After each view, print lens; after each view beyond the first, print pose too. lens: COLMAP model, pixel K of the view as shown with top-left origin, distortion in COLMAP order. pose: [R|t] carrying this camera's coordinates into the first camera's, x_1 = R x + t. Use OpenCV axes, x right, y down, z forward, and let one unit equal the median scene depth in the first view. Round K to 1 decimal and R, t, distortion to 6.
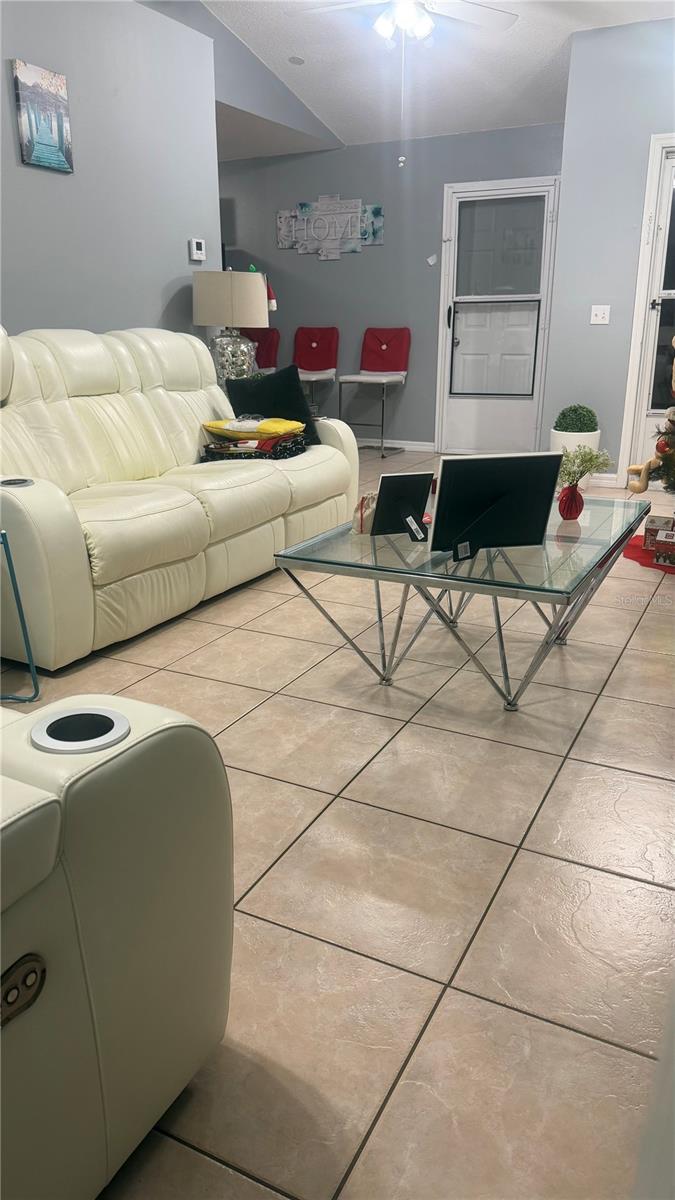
lens RADIAL K [[887.1, 0, 338.0], [0, 887.1, 574.7], [0, 0, 1]] dist [0.031037, -0.003981]
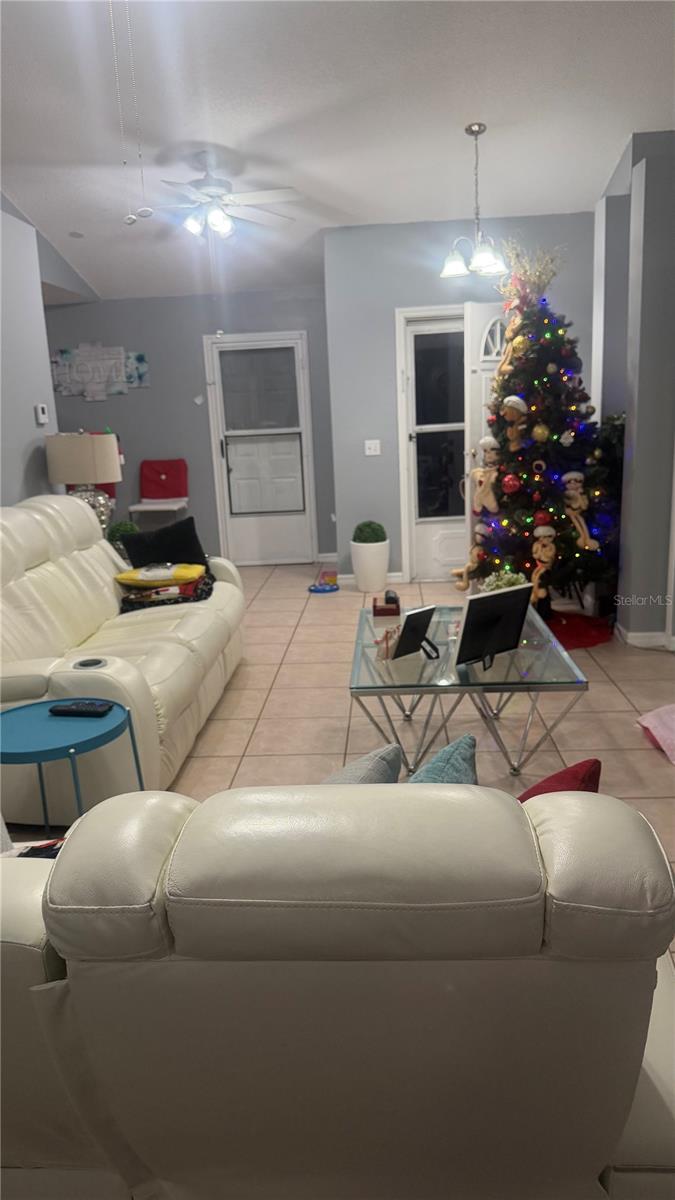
lens RADIAL K [[850.5, 0, 334.3], [0, 850.5, 600.5], [0, 0, 1]] dist [0.043642, -0.002889]
pose [[0.922451, -0.125861, 0.365026, -0.216175], [0.150413, 0.987834, -0.039500, -0.042456], [-0.355614, 0.091342, 0.930159, -0.063979]]
